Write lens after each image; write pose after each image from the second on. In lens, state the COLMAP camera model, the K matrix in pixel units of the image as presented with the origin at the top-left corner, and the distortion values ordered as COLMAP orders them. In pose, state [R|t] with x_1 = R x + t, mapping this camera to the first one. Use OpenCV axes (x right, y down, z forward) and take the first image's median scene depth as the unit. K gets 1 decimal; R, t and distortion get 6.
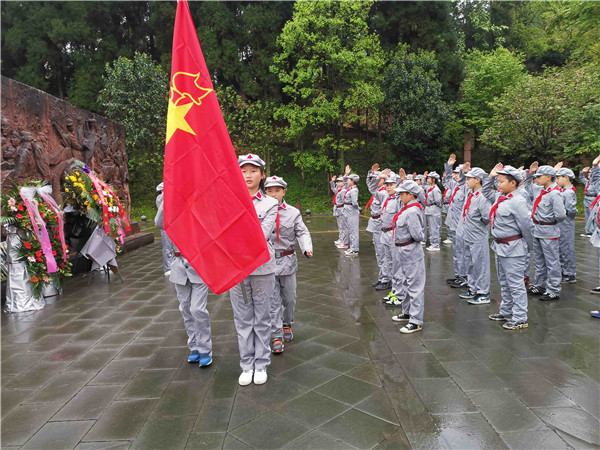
lens RADIAL K [[466.5, 0, 300.0], [0, 466.5, 225.0], [0, 0, 1]] dist [0.085305, -0.061892]
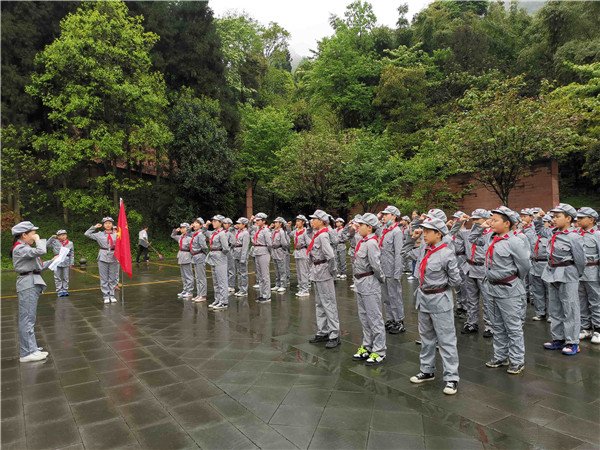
lens RADIAL K [[466.5, 0, 300.0], [0, 466.5, 225.0], [0, 0, 1]] dist [0.085305, -0.061892]
pose [[0.858700, 0.006019, 0.512443, -0.086436], [0.043756, 0.995419, -0.085014, -0.003680], [-0.510607, 0.095424, 0.854503, 0.070292]]
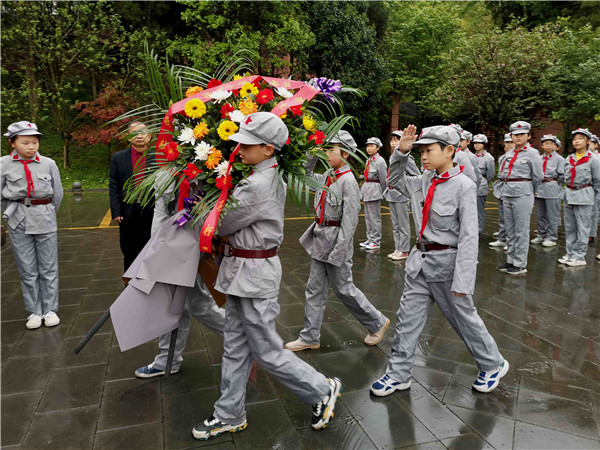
lens RADIAL K [[466.5, 0, 300.0], [0, 466.5, 225.0], [0, 0, 1]] dist [0.085305, -0.061892]
pose [[0.954333, -0.014387, 0.298400, -0.087433], [-0.006932, 0.997504, 0.070264, -0.013801], [-0.298666, -0.069123, 0.951851, 0.221000]]
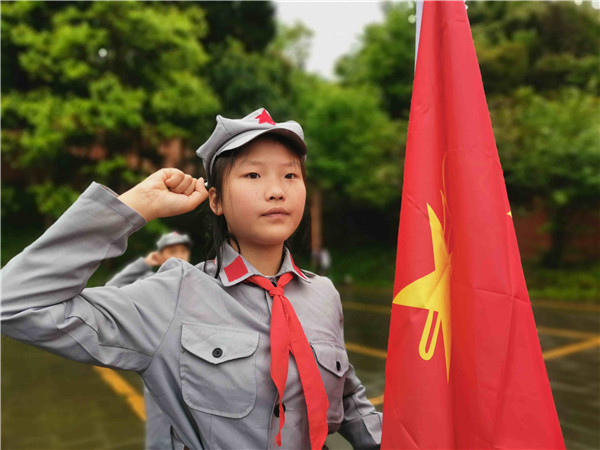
lens RADIAL K [[466.5, 0, 300.0], [0, 466.5, 225.0], [0, 0, 1]] dist [0.085305, -0.061892]
pose [[0.855012, 0.039267, 0.517119, -0.039122], [0.033923, 0.990759, -0.131322, -0.036094], [-0.517497, 0.129824, 0.845779, 0.448038]]
